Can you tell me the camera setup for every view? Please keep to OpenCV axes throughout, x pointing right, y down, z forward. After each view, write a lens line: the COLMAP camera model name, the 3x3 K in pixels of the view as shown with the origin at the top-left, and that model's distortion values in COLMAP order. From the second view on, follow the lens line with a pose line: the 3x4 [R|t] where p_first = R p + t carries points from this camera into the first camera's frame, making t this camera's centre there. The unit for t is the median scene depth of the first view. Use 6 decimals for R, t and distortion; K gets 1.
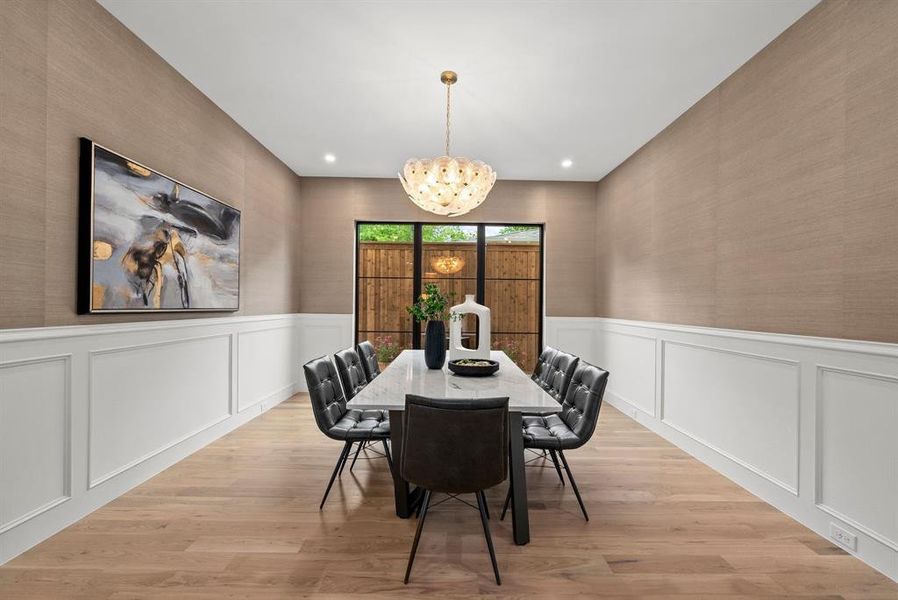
lens RADIAL K [[359.3, 0, 454.8], [0, 359.3, 304.1], [0, 0, 1]] dist [-0.000505, 0.000328]
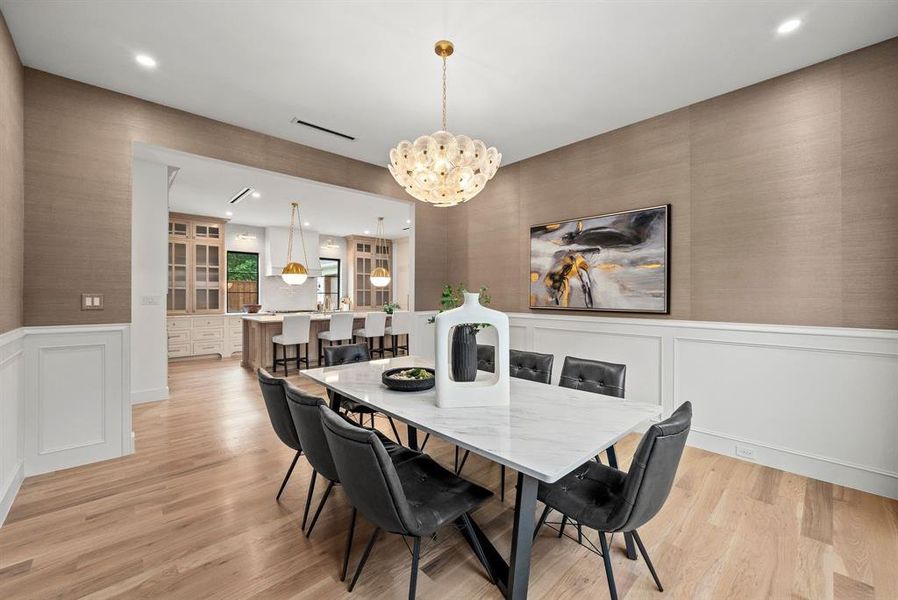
lens RADIAL K [[359.3, 0, 449.4], [0, 359.3, 295.4], [0, 0, 1]] dist [-0.000505, 0.000328]
pose [[-0.736394, -0.015233, -0.676381, 0.594945], [-0.008446, 0.999876, -0.013323, -0.014032], [0.676500, -0.004098, -0.736431, 1.753149]]
